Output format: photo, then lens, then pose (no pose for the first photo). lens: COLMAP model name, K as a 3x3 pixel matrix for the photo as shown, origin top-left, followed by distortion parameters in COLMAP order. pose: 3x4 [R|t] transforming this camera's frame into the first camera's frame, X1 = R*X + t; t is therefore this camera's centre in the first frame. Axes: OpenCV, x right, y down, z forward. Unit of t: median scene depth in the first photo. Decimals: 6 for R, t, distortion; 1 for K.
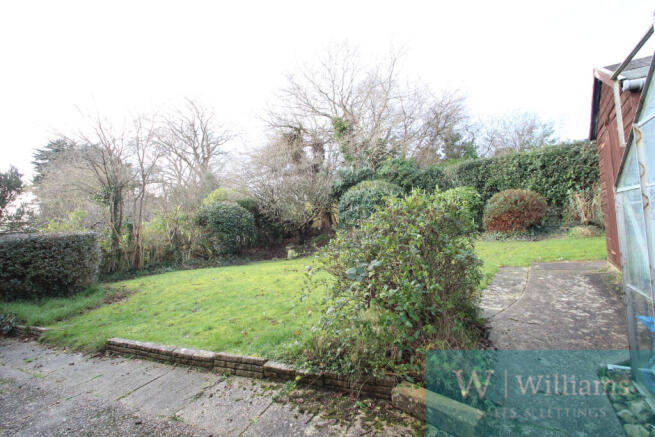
lens RADIAL K [[302.1, 0, 329.4], [0, 302.1, 208.8], [0, 0, 1]] dist [0.014276, -0.000024]
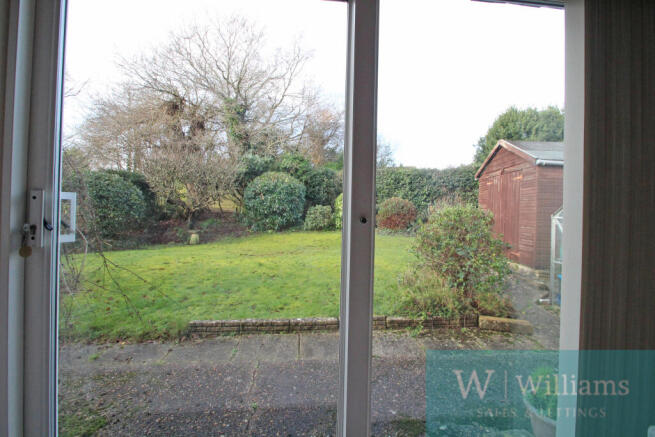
lens RADIAL K [[302.1, 0, 329.4], [0, 302.1, 208.8], [0, 0, 1]] dist [0.014276, -0.000024]
pose [[0.855879, 0.087693, 0.509688, -0.263477], [-0.107202, 0.994197, 0.008961, 0.004941], [-0.505944, -0.062309, 0.860313, -0.008002]]
